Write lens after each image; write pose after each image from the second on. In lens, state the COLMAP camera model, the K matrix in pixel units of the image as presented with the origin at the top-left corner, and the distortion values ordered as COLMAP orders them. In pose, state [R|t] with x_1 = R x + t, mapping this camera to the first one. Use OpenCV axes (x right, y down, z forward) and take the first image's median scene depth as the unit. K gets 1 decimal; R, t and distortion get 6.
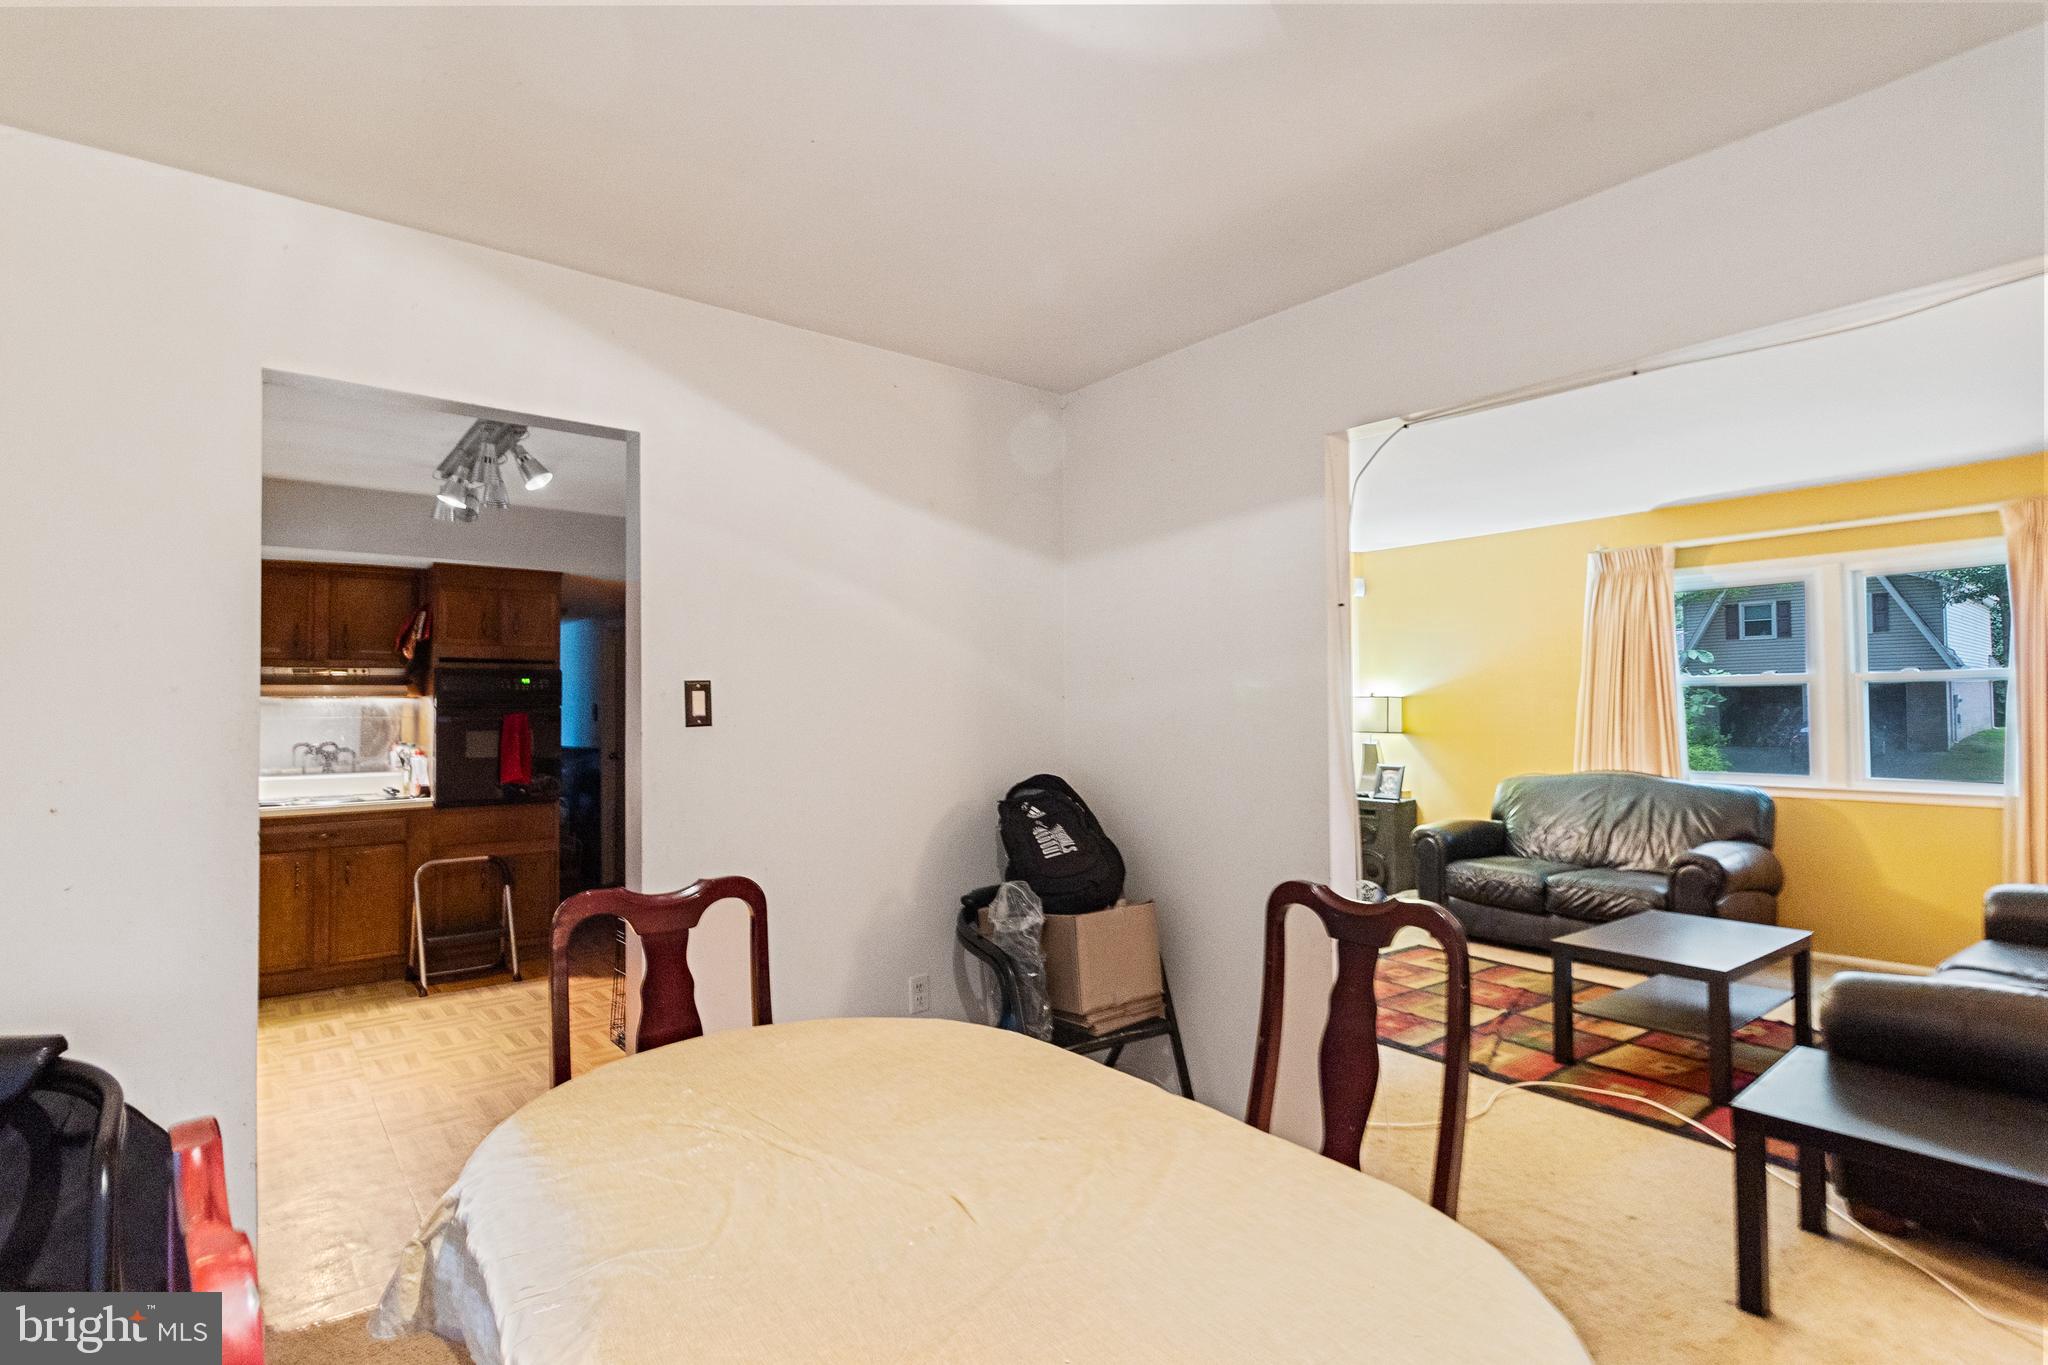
lens RADIAL K [[990.2, 0, 1016.0], [0, 990.2, 680.6], [0, 0, 1]] dist [0.001906, -0.005801]
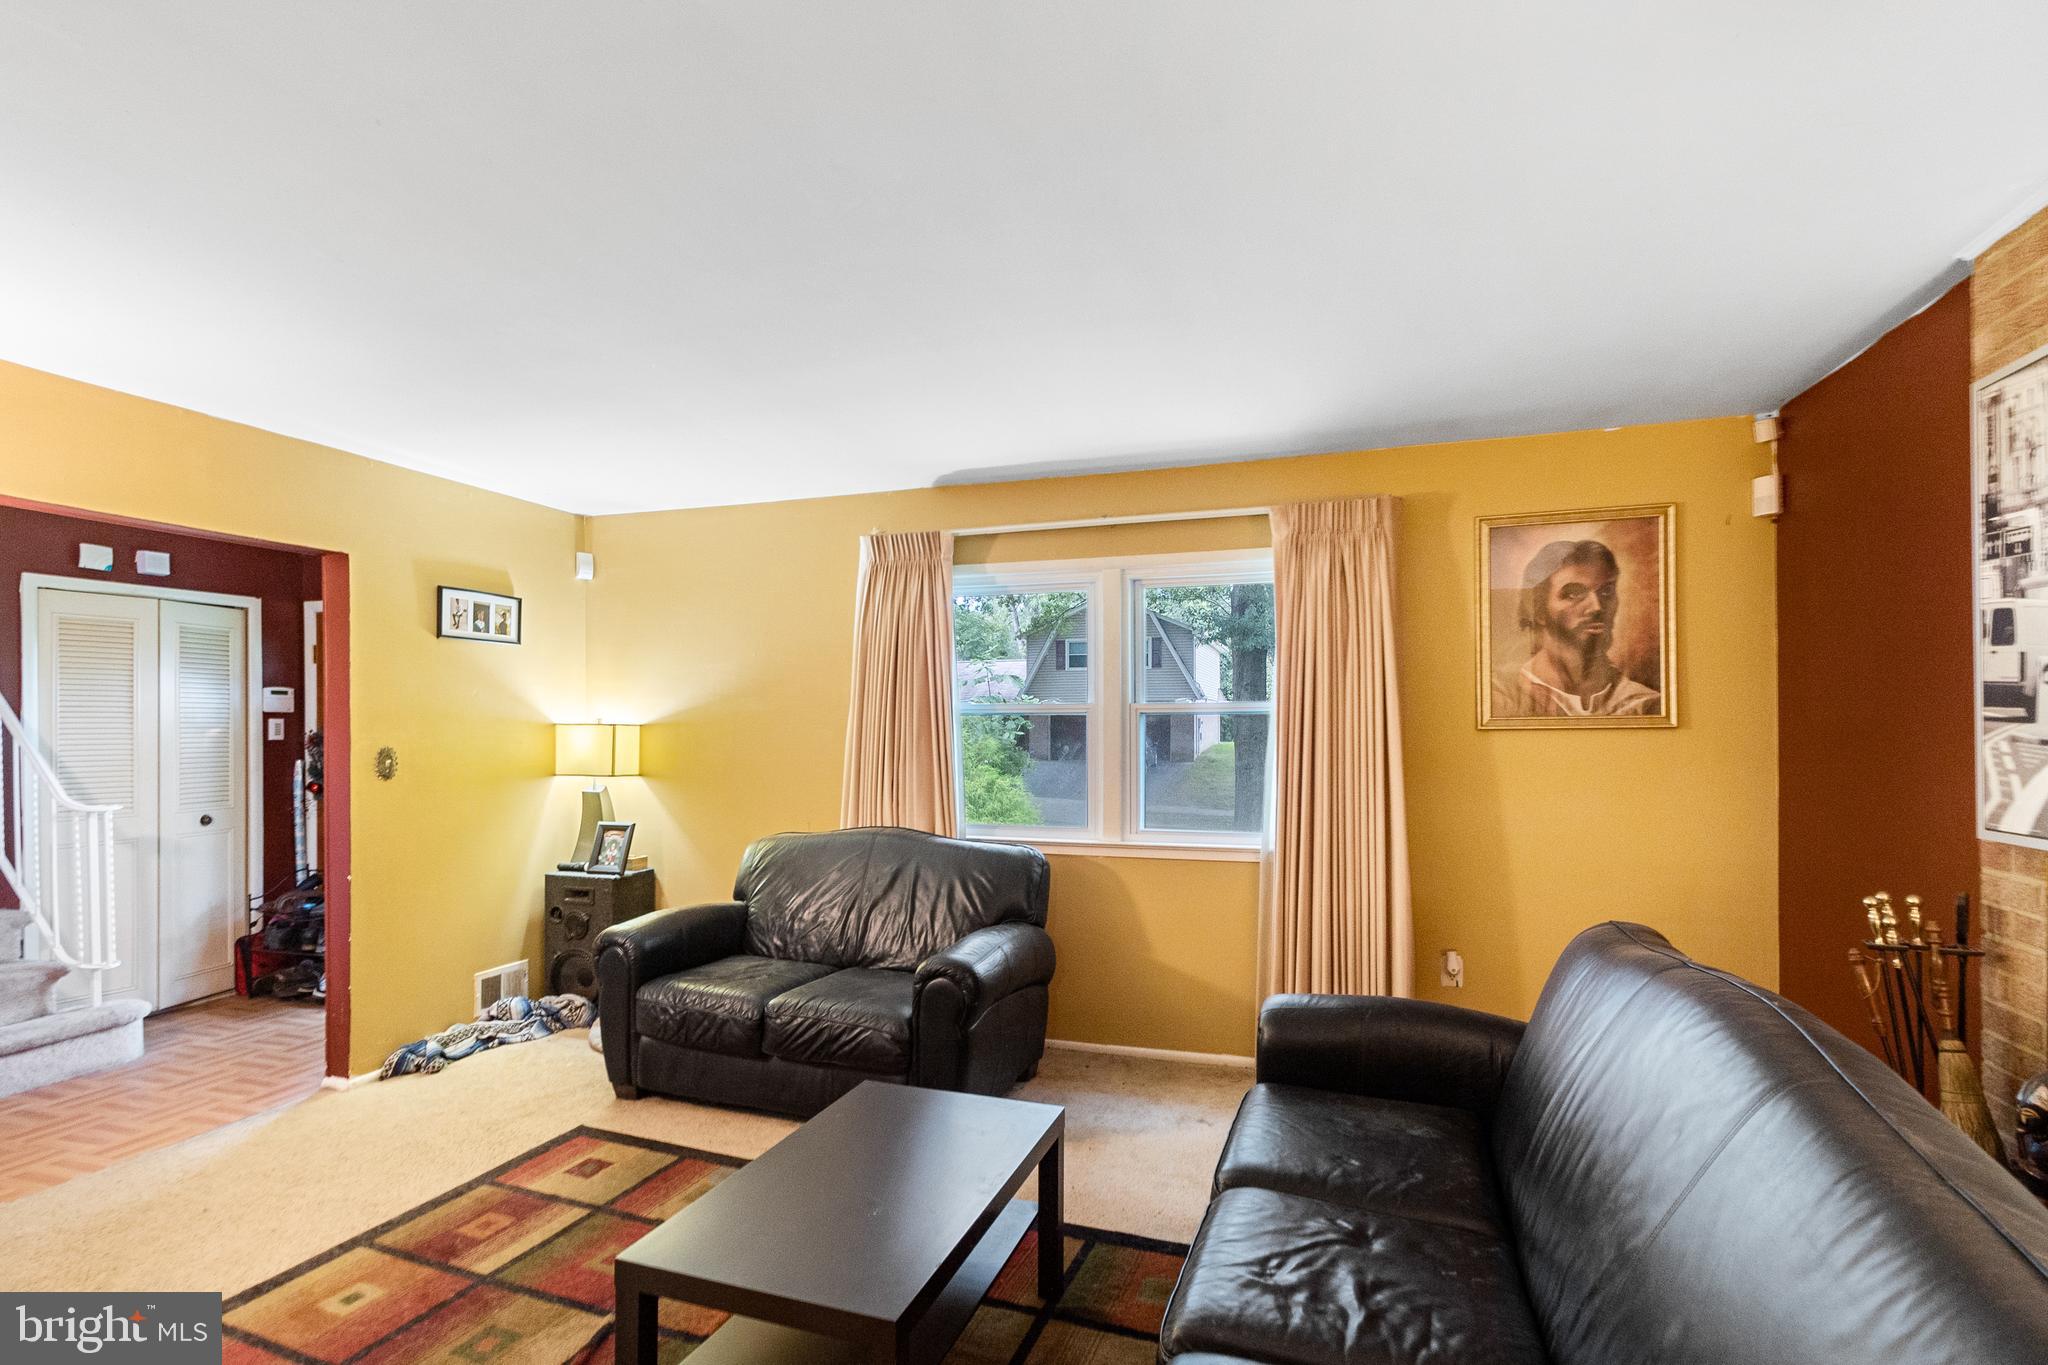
lens RADIAL K [[951.6, 0, 1021.5], [0, 951.6, 722.7], [0, 0, 1]] dist [0.000507, 0.000039]
pose [[0.836957, 0.004836, 0.547247, 0.310646], [-0.019076, 0.999611, 0.020342, -0.004996], [-0.546936, -0.027464, 0.836724, 0.355118]]
